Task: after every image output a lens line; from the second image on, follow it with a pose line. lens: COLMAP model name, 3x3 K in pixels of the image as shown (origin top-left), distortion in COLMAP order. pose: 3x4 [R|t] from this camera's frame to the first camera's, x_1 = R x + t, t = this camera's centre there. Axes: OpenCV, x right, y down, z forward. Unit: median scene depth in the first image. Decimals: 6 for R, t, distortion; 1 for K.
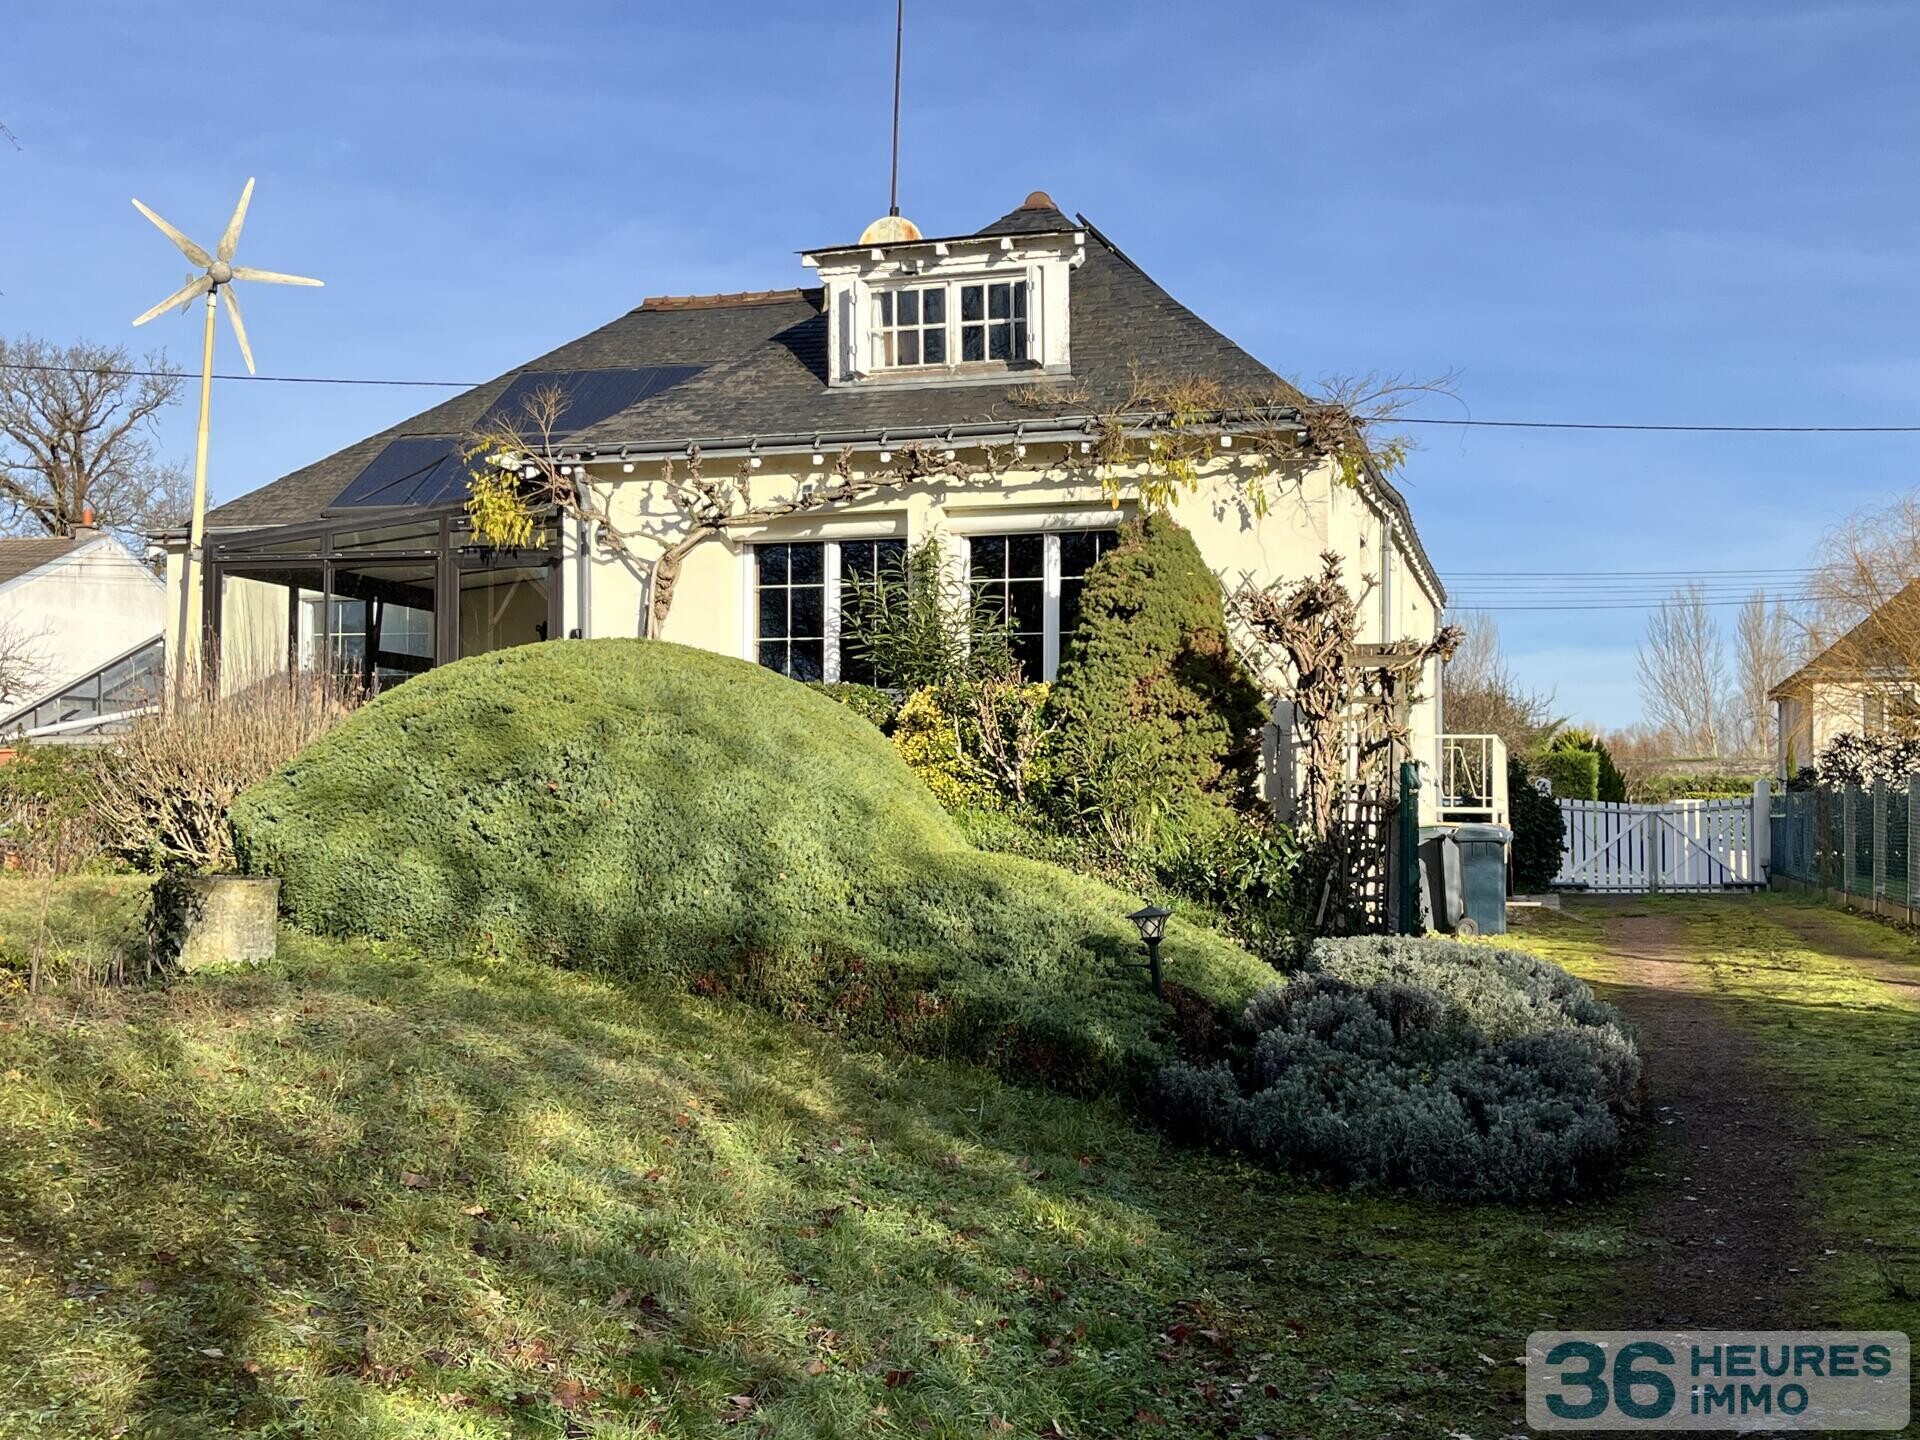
lens RADIAL K [[2155.4, 0, 962.9], [0, 2155.4, 720.5], [0, 0, 1]] dist [0.095750, 0.000000]
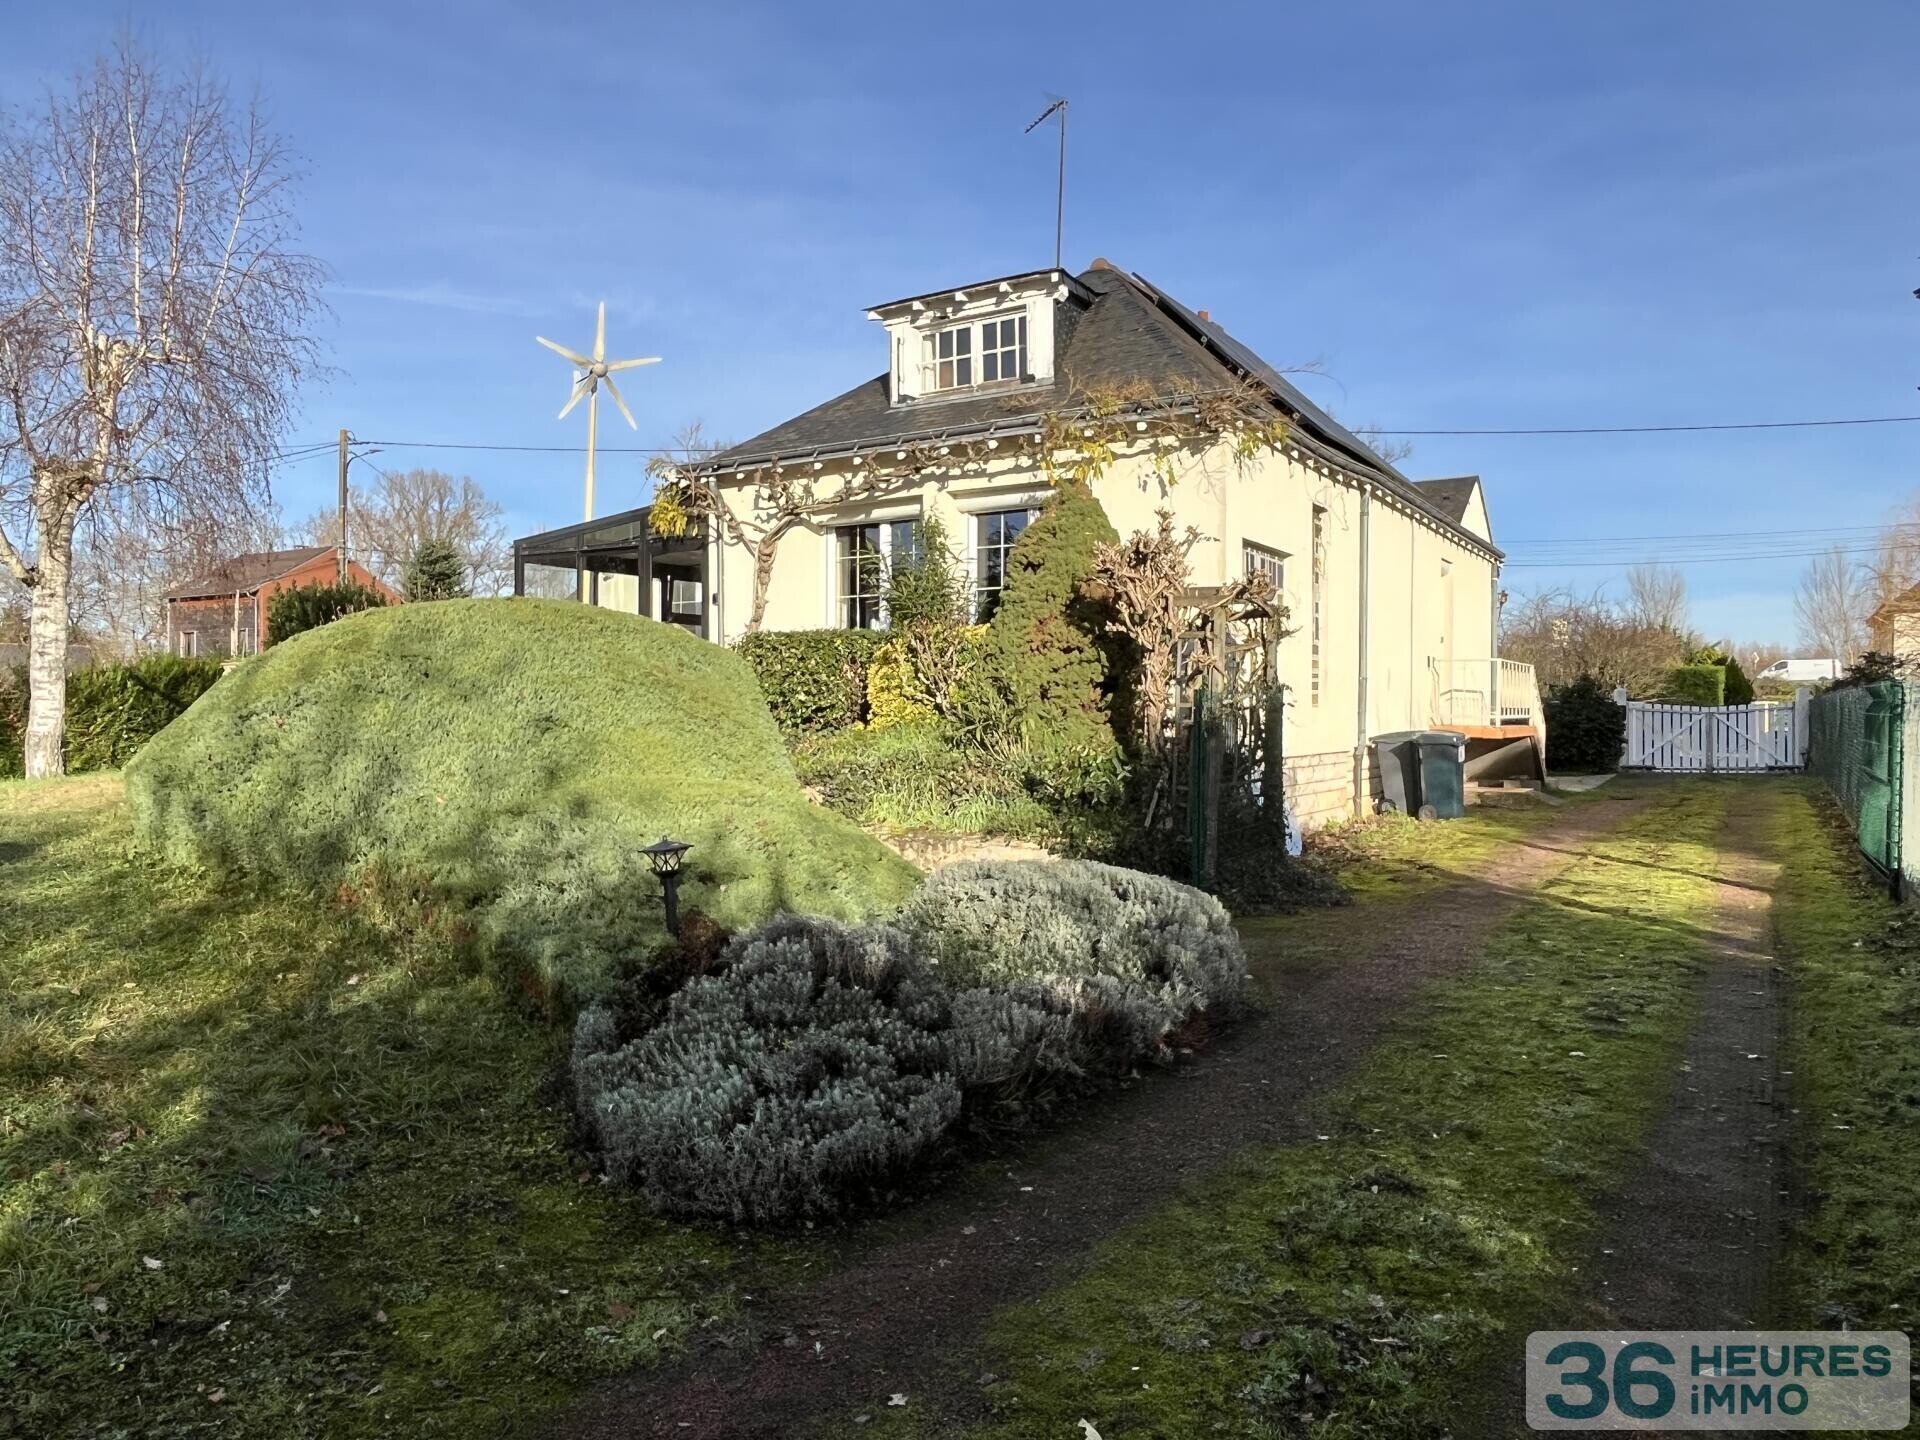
lens RADIAL K [[1306.1, 0, 960.0], [0, 1306.1, 713.6], [0, 0, 1]] dist [-0.046371, 0.001359]
pose [[0.956520, -0.000507, -0.291665, 0.222997], [0.014595, 0.998829, 0.046127, -0.000998], [0.291300, -0.048378, 0.955408, 0.235550]]
